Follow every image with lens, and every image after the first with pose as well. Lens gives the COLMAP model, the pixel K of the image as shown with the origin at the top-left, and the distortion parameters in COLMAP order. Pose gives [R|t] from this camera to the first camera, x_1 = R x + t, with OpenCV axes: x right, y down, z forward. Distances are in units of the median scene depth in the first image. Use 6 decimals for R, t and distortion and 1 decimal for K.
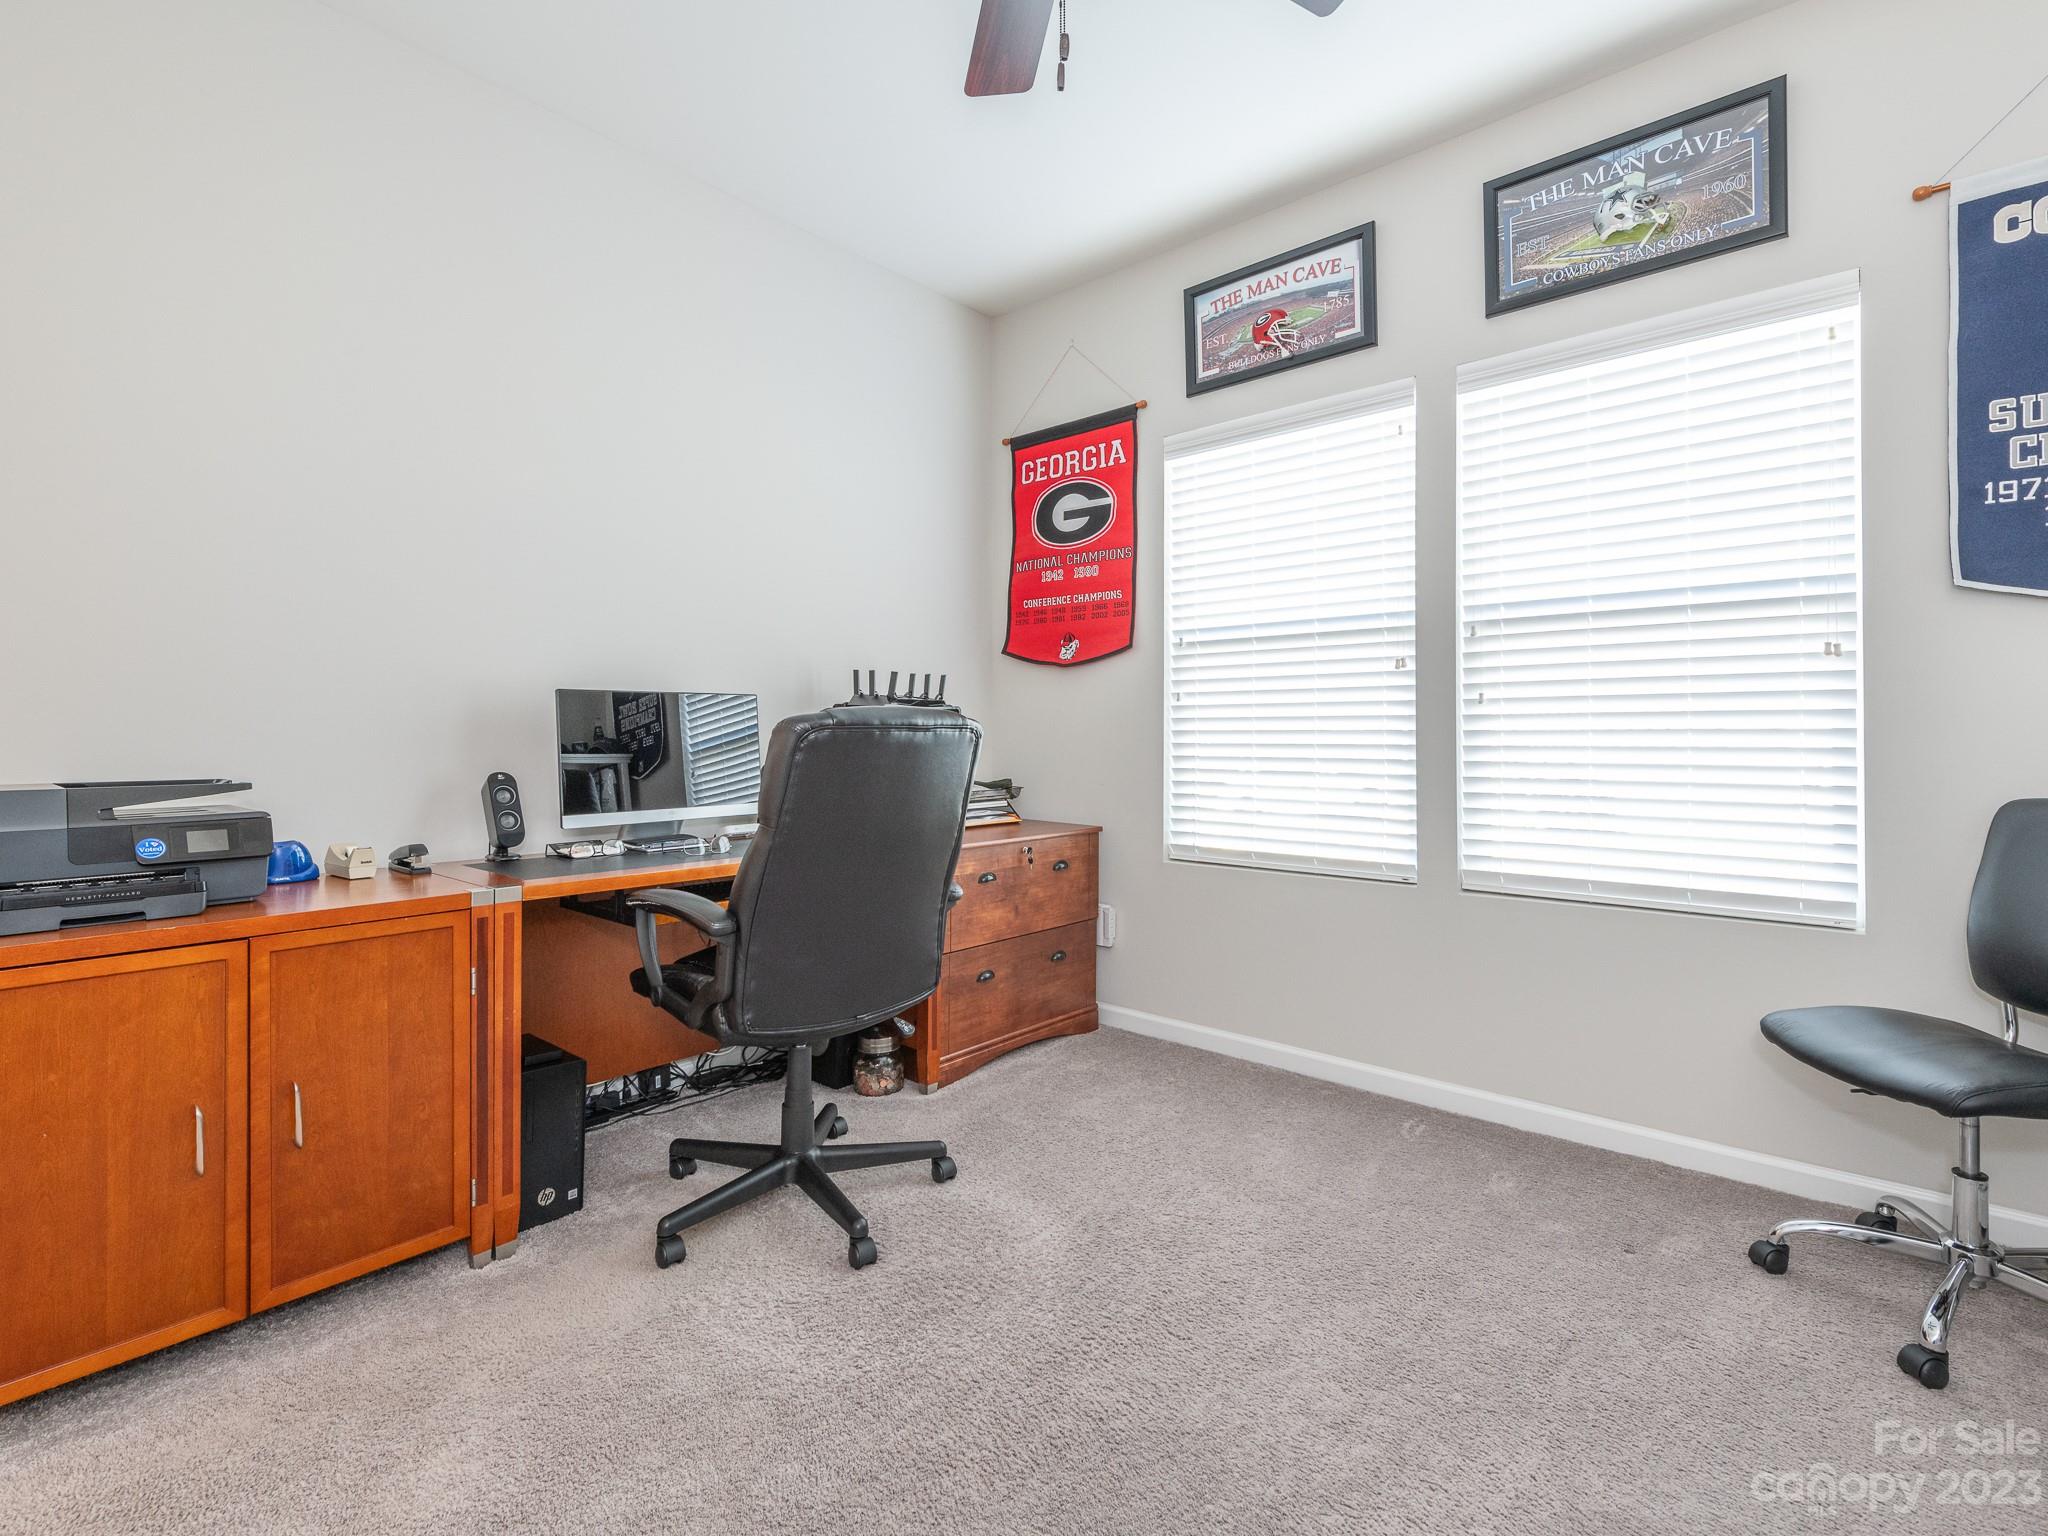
lens RADIAL K [[930.0, 0, 935.7], [0, 930.0, 762.1], [0, 0, 1]] dist [-0.013742, 0.000050]
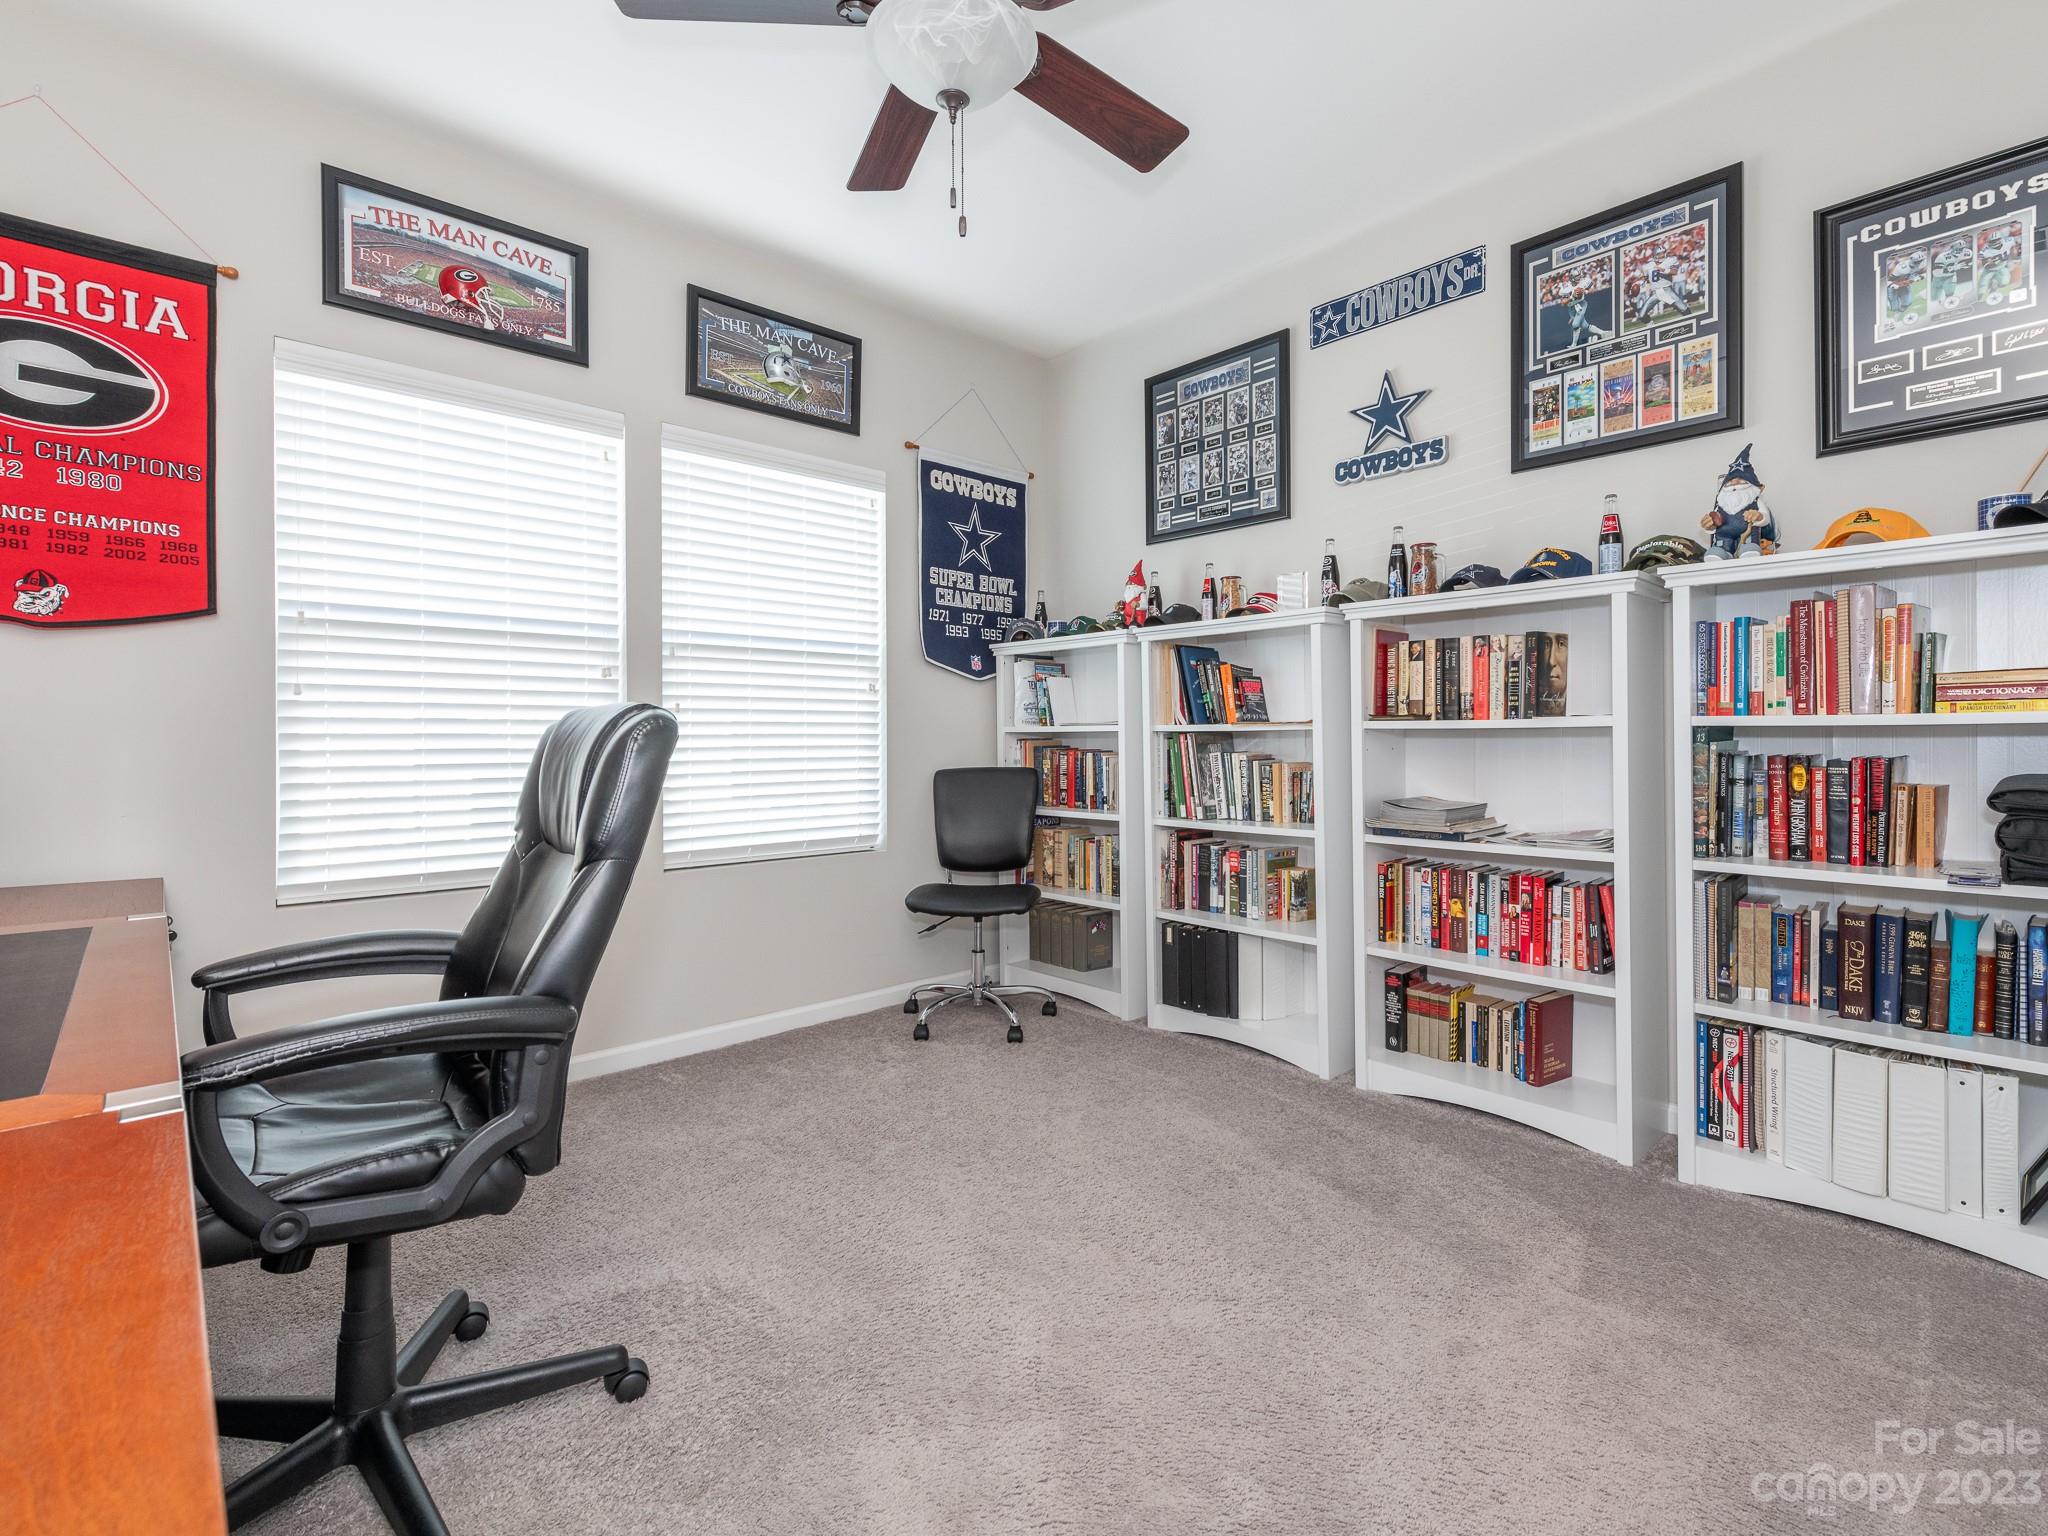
lens RADIAL K [[930.0, 0, 935.7], [0, 930.0, 762.1], [0, 0, 1]] dist [-0.013742, 0.000050]
pose [[0.113356, -0.025724, 0.993221, -0.506016], [0.030612, 0.999281, 0.022387, -0.013824], [-0.993083, 0.027867, 0.114062, 0.473565]]
